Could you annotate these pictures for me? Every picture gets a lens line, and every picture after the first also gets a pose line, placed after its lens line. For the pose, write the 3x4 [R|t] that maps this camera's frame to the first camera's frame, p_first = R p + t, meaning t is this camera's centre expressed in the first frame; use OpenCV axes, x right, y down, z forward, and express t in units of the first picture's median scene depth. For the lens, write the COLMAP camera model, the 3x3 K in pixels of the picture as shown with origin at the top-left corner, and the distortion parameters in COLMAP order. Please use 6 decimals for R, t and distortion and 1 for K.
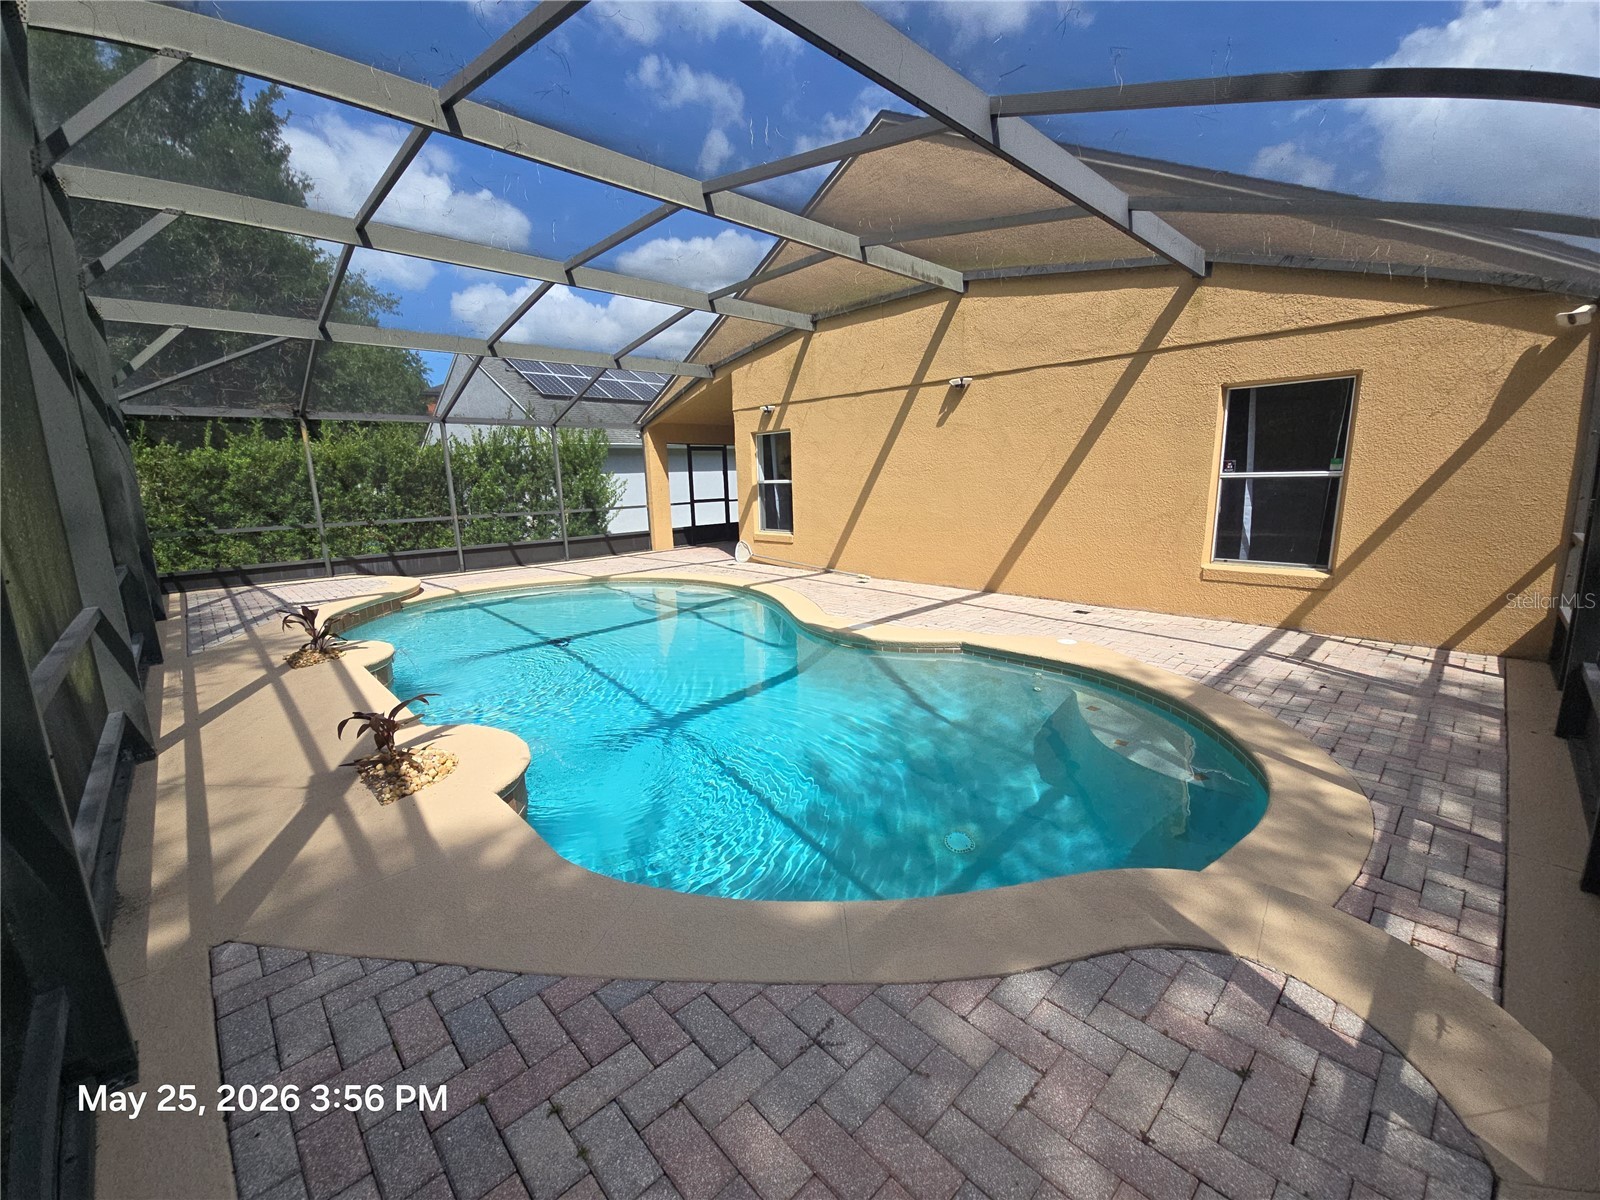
lens RADIAL K [[648.9, 0, 795.5], [0, 648.9, 597.8], [0, 0, 1]] dist [-0.001833, -0.003412]
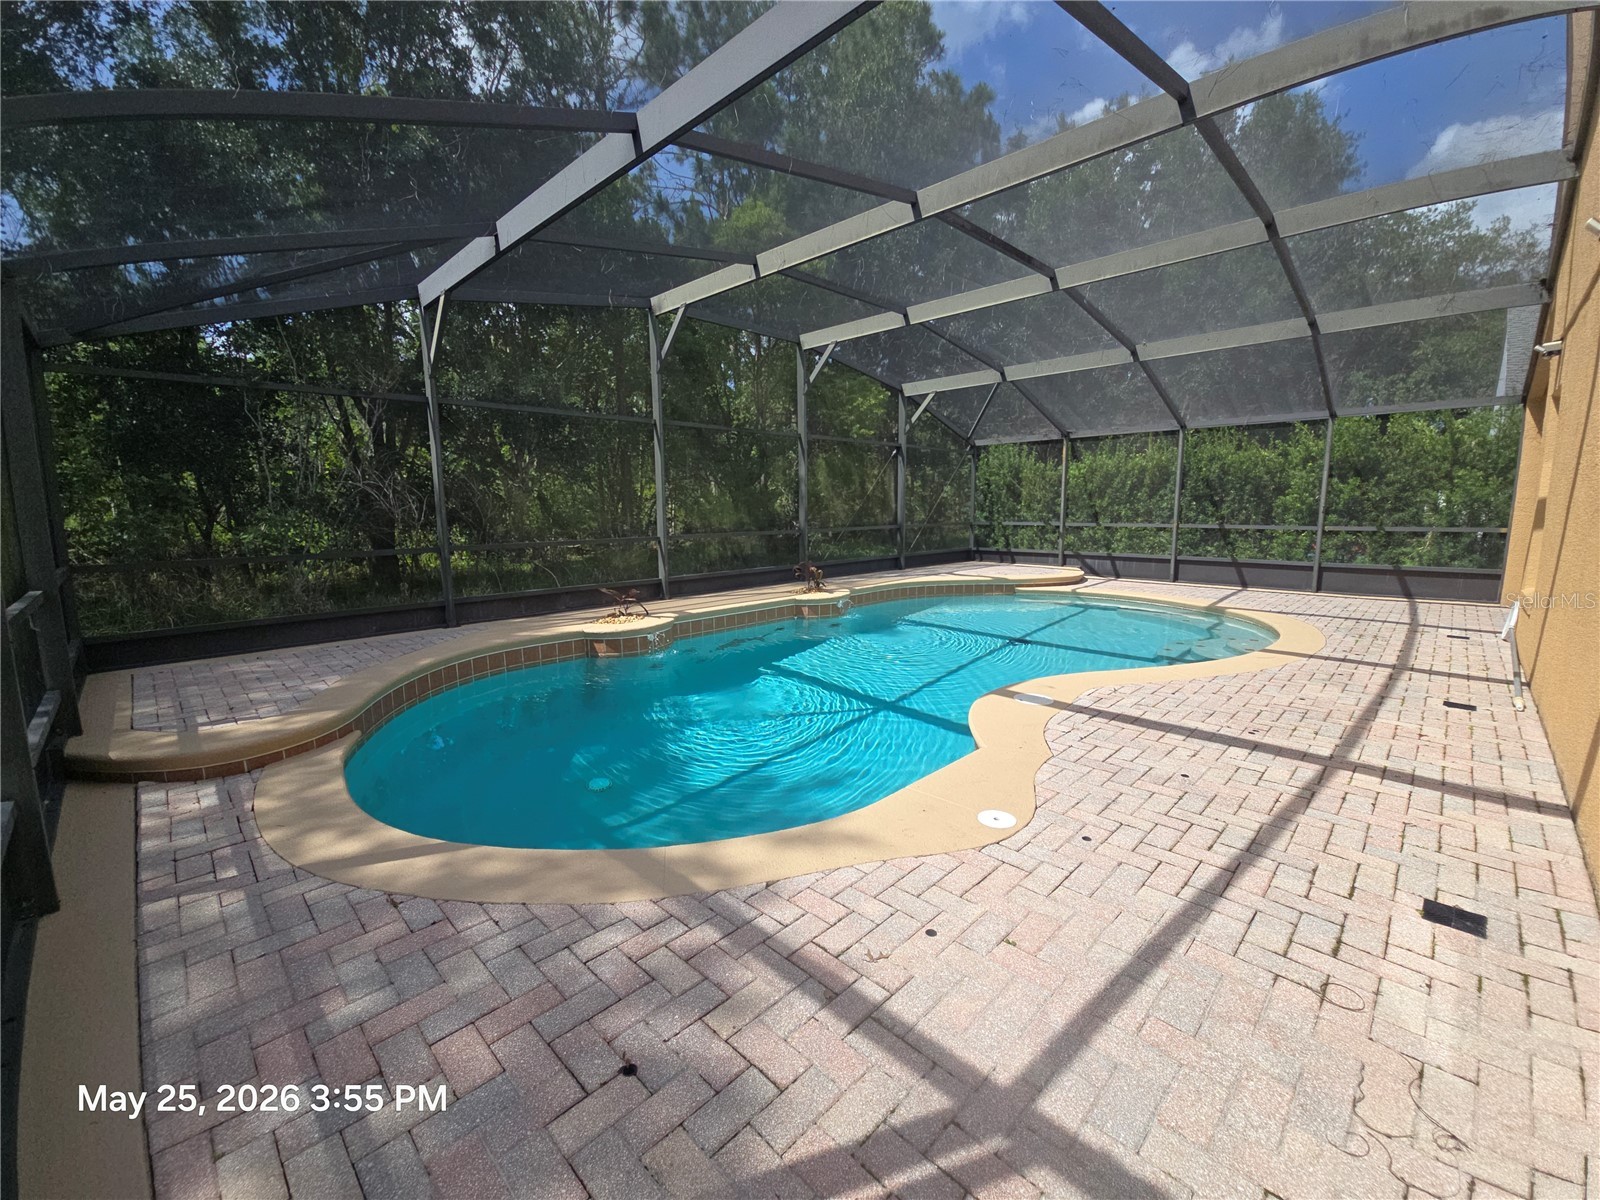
lens RADIAL K [[648.9, 0, 796.9], [0, 648.9, 602.1], [0, 0, 1]] dist [-0.001833, -0.003412]
pose [[0.035939, 0.175852, -0.983760, 1.003996], [-0.177819, 0.969813, 0.166863, -0.169446], [0.983407, 0.168935, 0.066124, 0.913536]]
